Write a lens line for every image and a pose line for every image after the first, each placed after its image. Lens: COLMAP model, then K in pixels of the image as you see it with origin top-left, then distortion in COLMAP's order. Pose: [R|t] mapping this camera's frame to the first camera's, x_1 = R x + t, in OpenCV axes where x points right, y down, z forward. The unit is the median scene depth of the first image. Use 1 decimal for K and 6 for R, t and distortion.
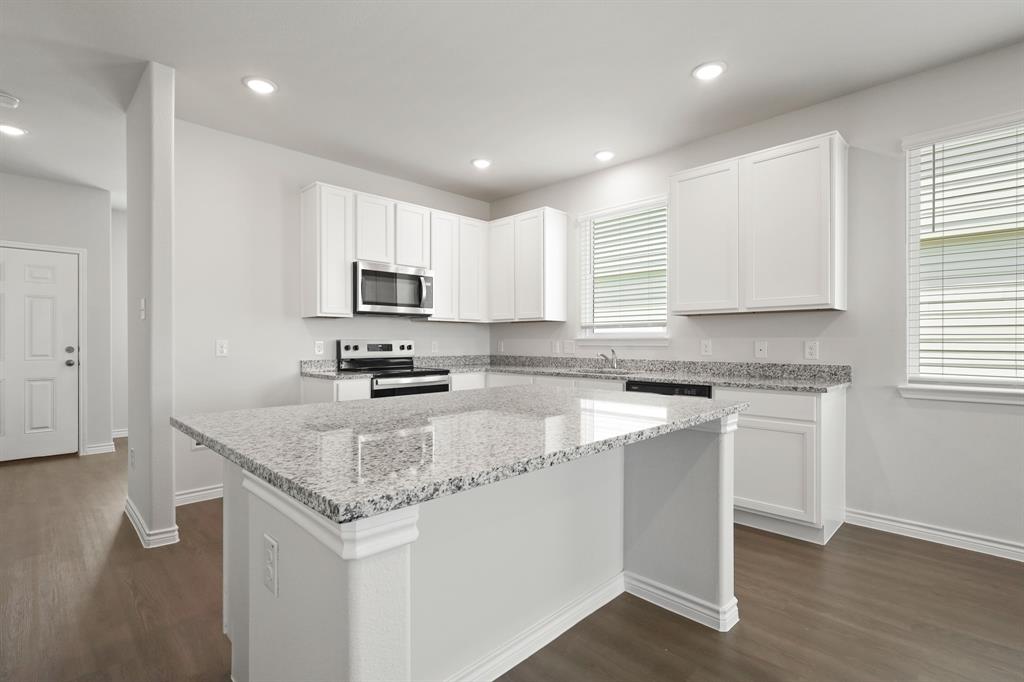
lens RADIAL K [[475.1, 0, 510.3], [0, 475.1, 341.1], [0, 0, 1]] dist [0.000494, 0.001439]
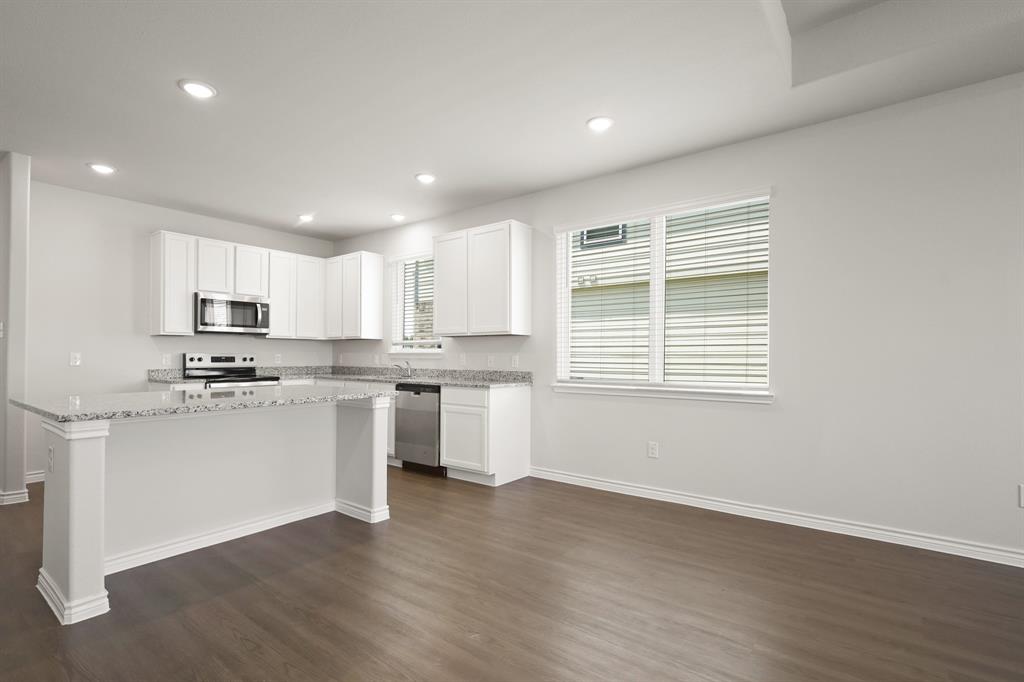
lens RADIAL K [[475.1, 0, 509.1], [0, 475.1, 349.2], [0, 0, 1]] dist [0.000494, 0.001439]
pose [[0.991044, 0.006059, 0.133396, 0.345224], [-0.004571, 0.999924, -0.011458, -0.002604], [-0.133455, 0.010745, 0.990997, -0.386664]]
